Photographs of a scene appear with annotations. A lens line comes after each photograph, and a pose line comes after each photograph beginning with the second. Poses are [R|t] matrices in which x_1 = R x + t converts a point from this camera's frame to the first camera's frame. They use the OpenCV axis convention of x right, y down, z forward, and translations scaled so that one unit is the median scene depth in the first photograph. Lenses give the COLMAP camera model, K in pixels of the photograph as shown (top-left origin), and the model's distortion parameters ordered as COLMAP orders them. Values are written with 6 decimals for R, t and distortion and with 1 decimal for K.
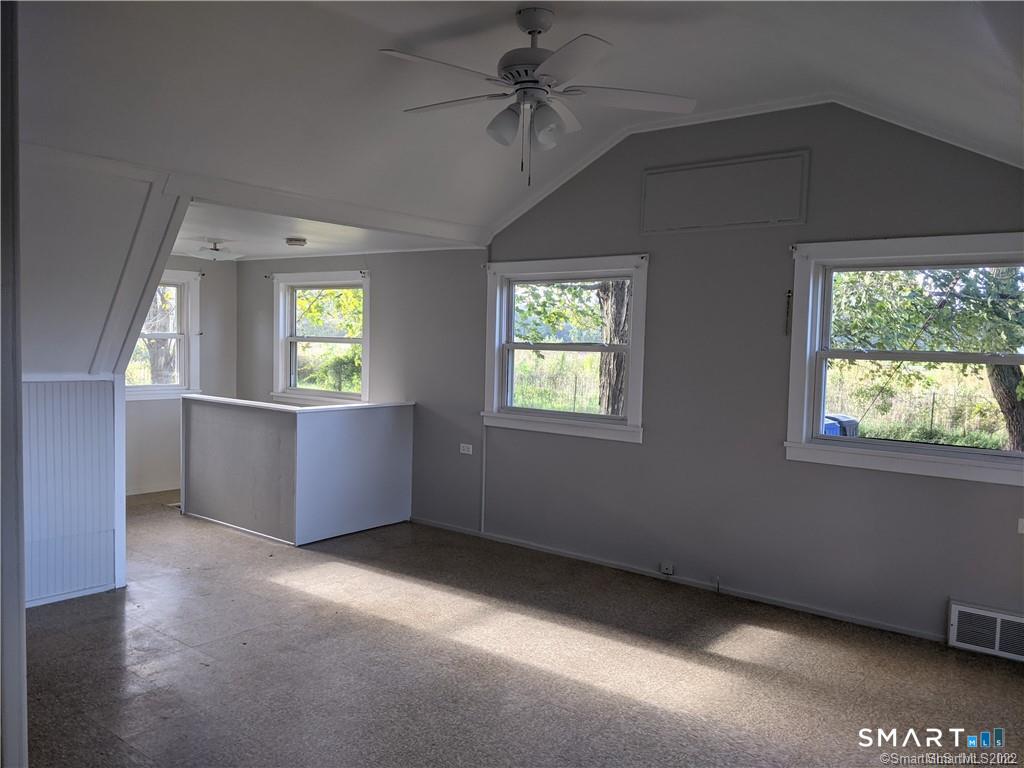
lens RADIAL K [[815.2, 0, 513.0], [0, 815.2, 386.3], [0, 0, 1]] dist [0.007427, -0.014071]
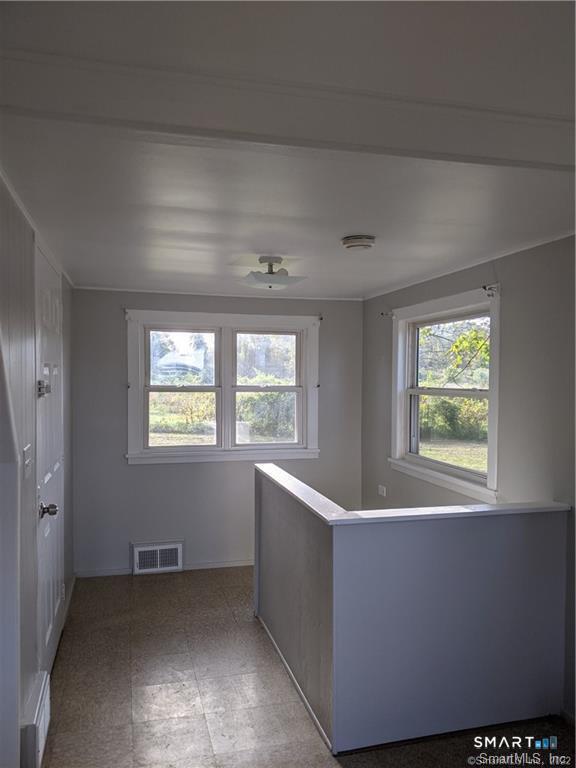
lens RADIAL K [[611.4, 0, 287.1], [0, 611.4, 386.1], [0, 0, 1]] dist [0.007427, -0.014071]
pose [[0.811973, -0.017308, -0.583438, -0.027819], [-0.014082, 0.998688, -0.049225, -0.031805], [0.583525, 0.048185, 0.810665, 0.456573]]
